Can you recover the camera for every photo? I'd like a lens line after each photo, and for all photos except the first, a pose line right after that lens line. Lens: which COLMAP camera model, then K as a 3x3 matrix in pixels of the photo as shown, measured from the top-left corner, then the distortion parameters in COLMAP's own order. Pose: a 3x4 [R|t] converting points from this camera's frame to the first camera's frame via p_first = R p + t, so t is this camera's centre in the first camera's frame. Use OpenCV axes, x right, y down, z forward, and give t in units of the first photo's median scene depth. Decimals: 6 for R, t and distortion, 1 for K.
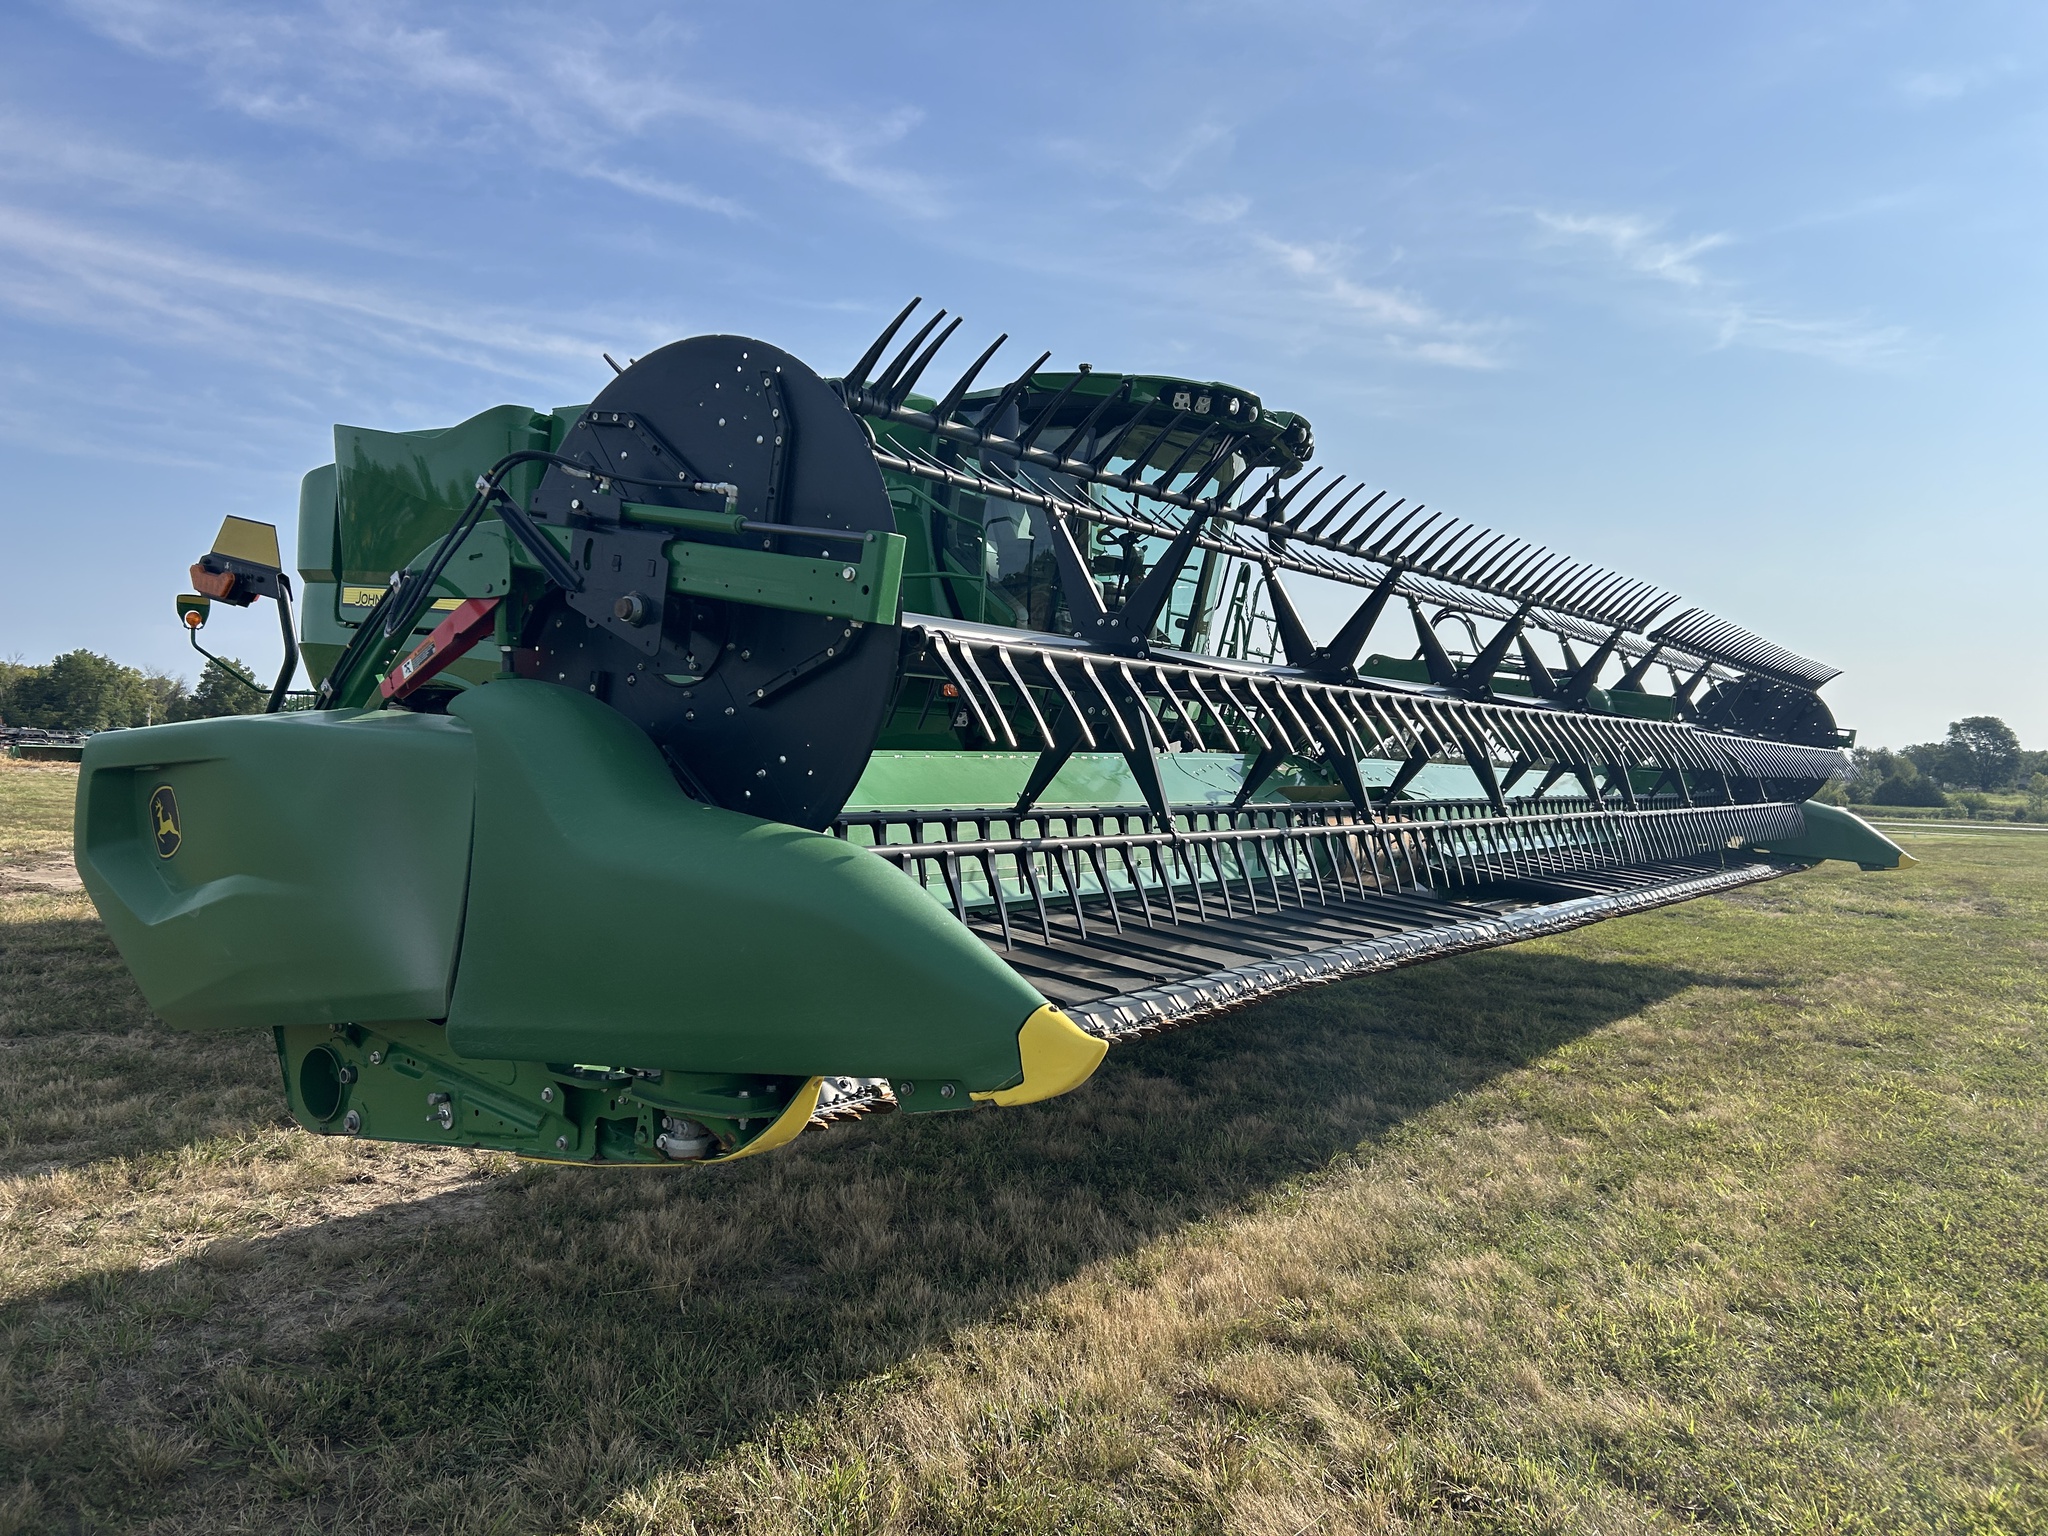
lens RADIAL K [[1533.9, 0, 1019.4], [0, 1533.9, 786.1], [0, 0, 1]] dist [0.043410, -0.040356]
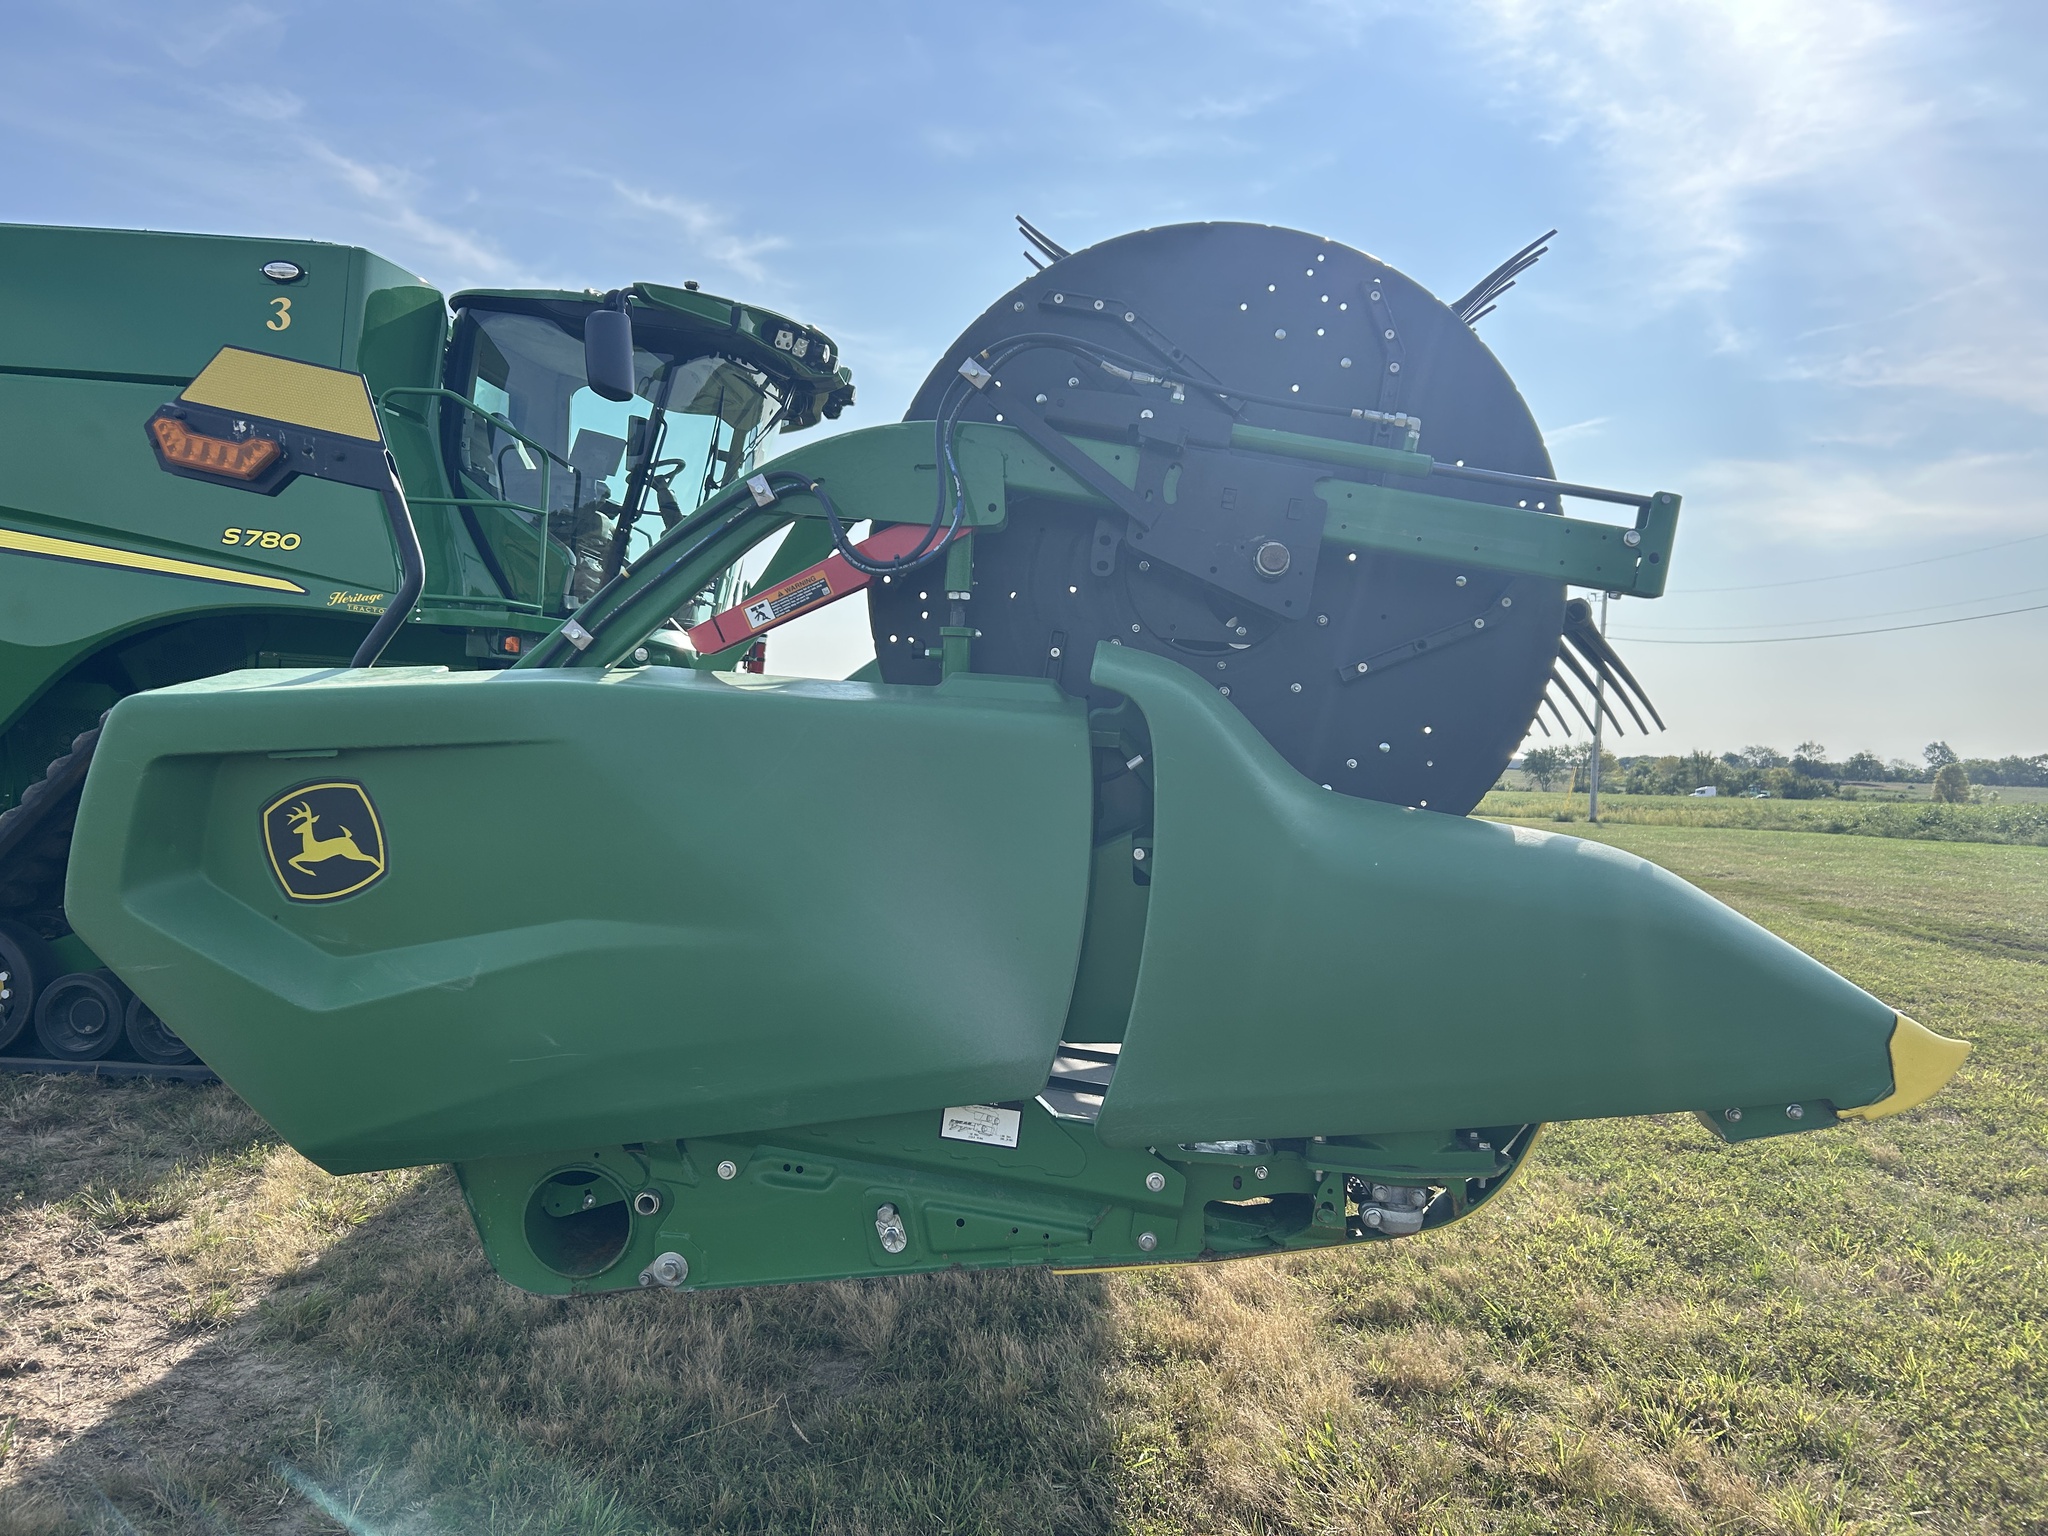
lens RADIAL K [[1533.9, 0, 1016.5], [0, 1533.9, 760.8], [0, 0, 1]] dist [0.043410, -0.040356]
pose [[0.835442, -0.005987, 0.549546, -0.285806], [0.000660, 0.999951, 0.009891, -0.006432], [-0.549578, -0.007900, 0.835405, 0.145985]]
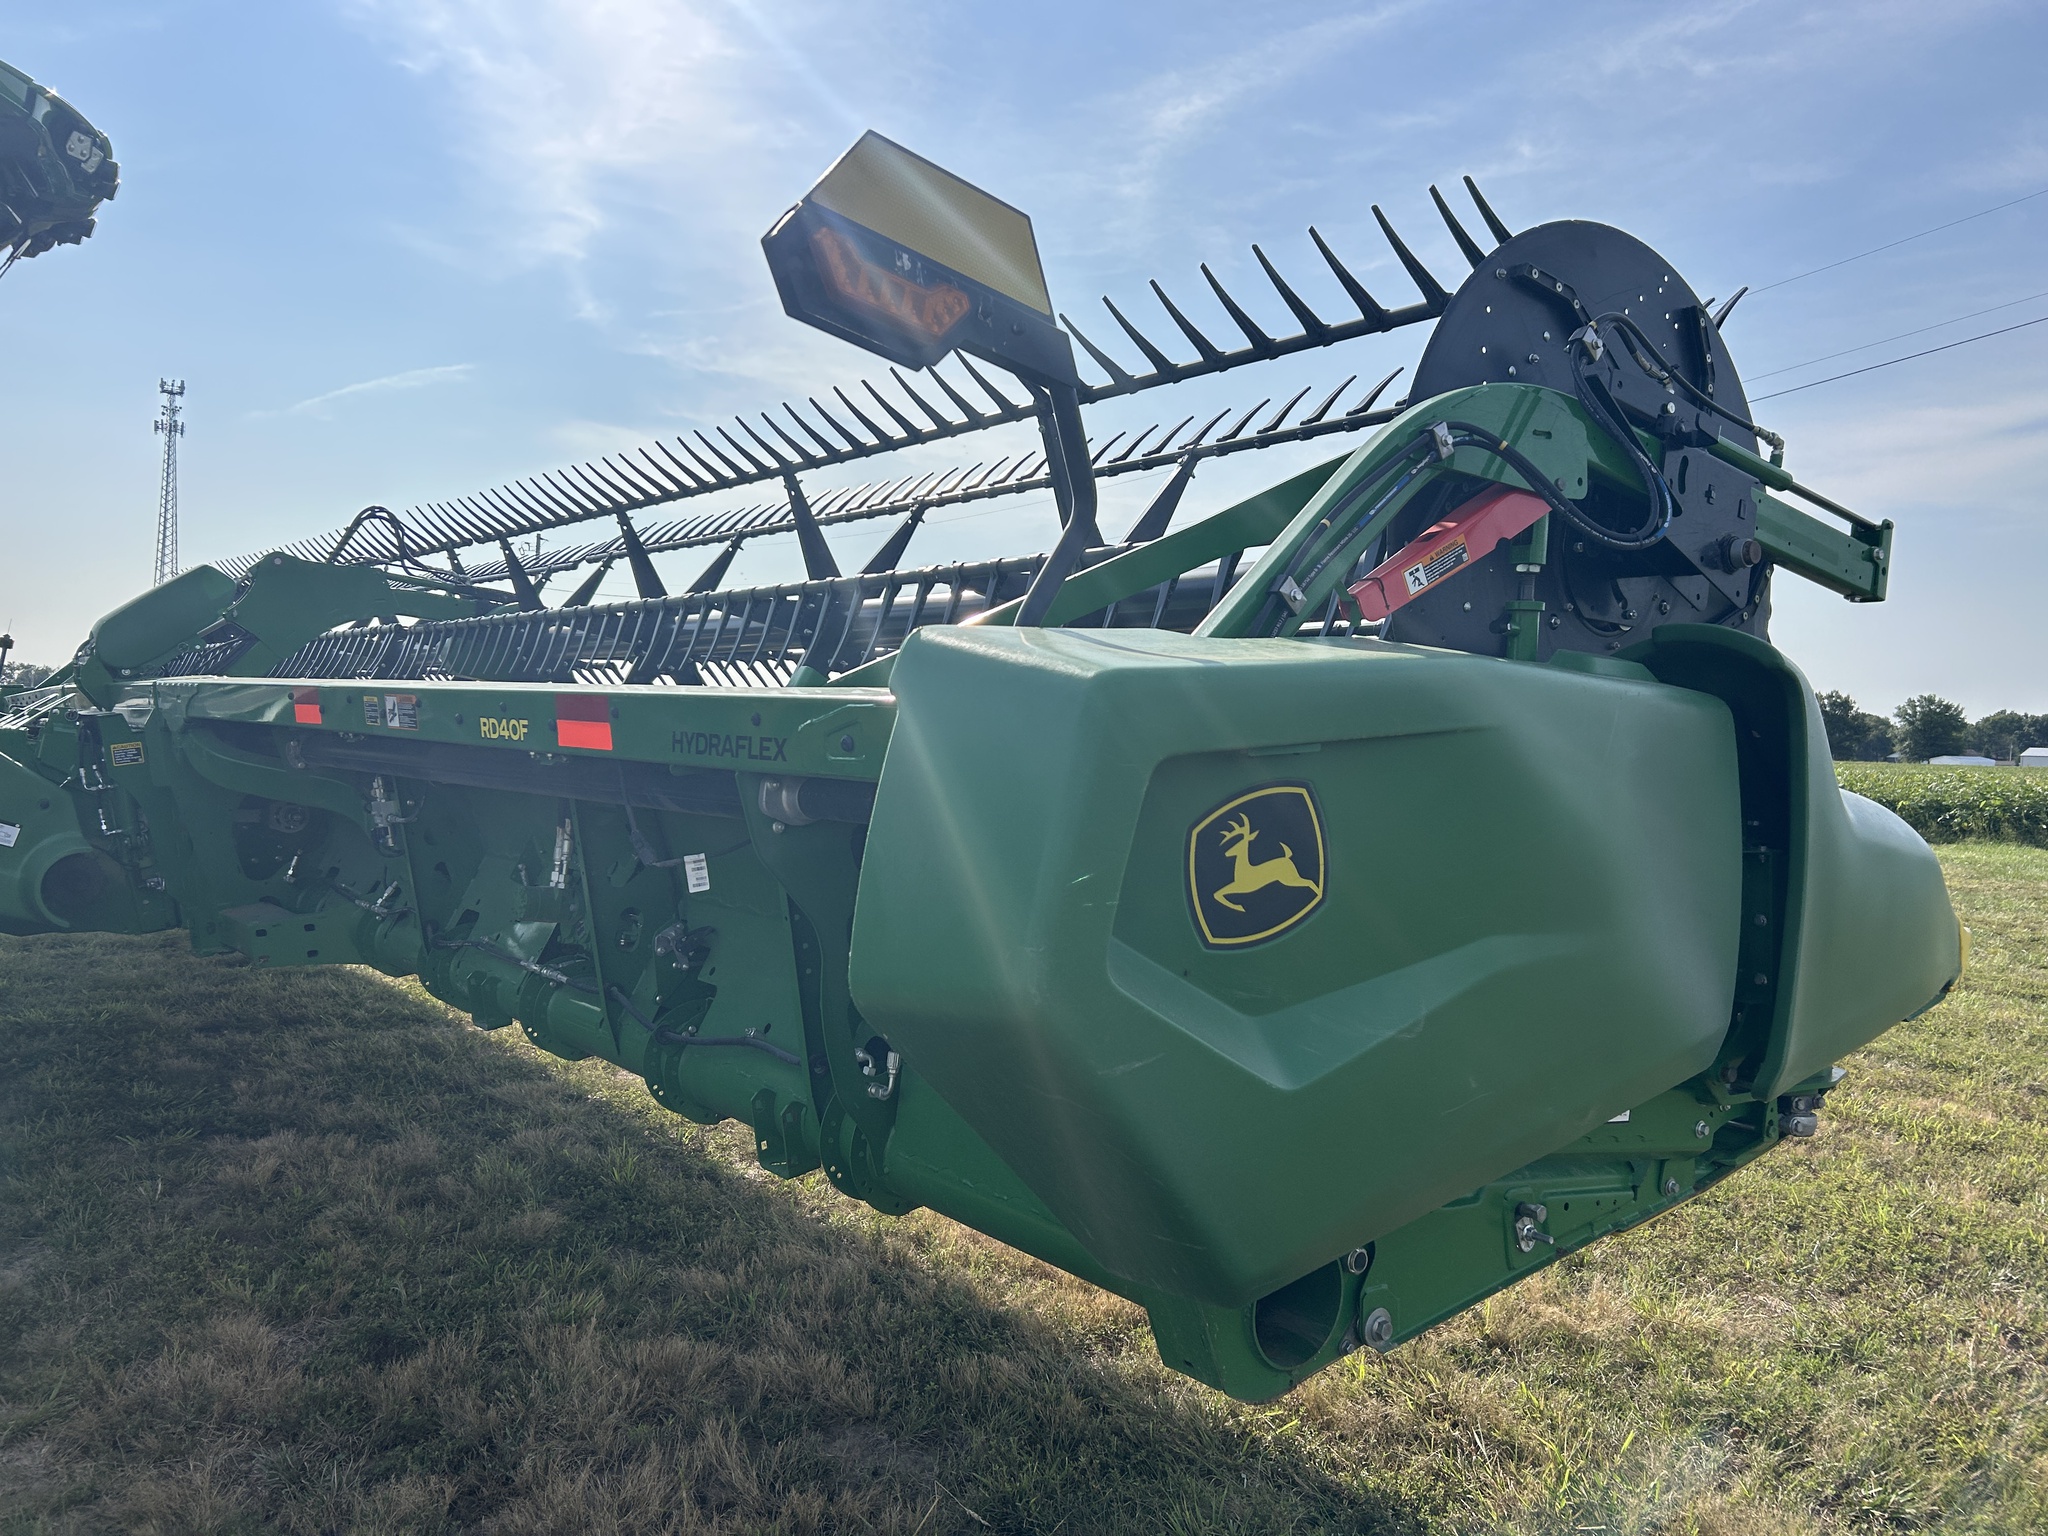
lens RADIAL K [[1533.9, 0, 1016.2], [0, 1533.9, 754.9], [0, 0, 1]] dist [0.043410, -0.040356]
pose [[0.280652, -0.039122, 0.959012, -0.437705], [-0.000933, 0.999157, 0.041033, -0.012292], [-0.959809, -0.012411, 0.280379, 0.408595]]
